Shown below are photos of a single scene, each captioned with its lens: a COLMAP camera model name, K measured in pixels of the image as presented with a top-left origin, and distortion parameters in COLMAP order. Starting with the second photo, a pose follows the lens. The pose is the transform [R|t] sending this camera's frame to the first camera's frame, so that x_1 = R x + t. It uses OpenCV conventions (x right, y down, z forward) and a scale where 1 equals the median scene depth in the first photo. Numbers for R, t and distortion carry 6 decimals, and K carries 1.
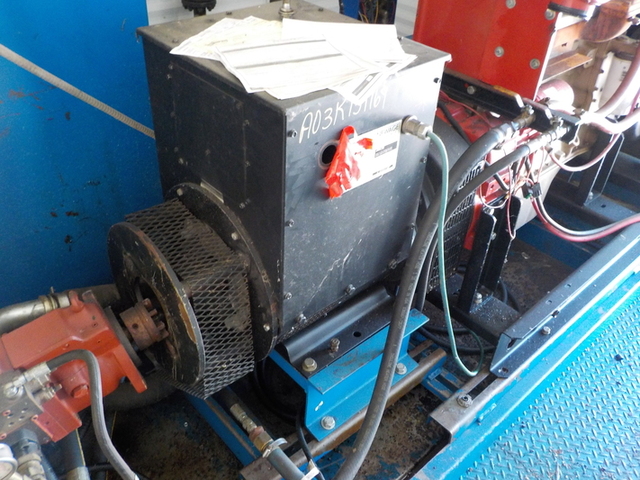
lens RADIAL K [[573.6, 0, 320.0], [0, 573.6, 240.0], [0, 0, 1]] dist [-0.000472, 0.005226]
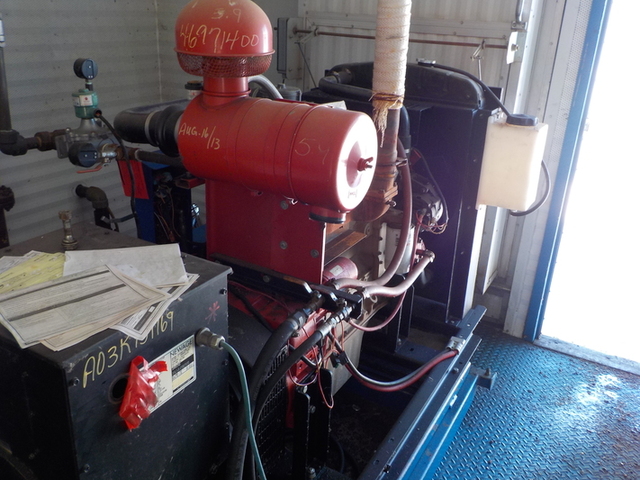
lens RADIAL K [[573.6, 0, 320.0], [0, 573.6, 240.0], [0, 0, 1]] dist [-0.000472, 0.005226]
pose [[0.952781, -0.118699, 0.279496, 0.077558], [0.183647, 0.958269, -0.219074, -0.089623], [-0.241829, 0.260059, 0.934820, -0.064778]]
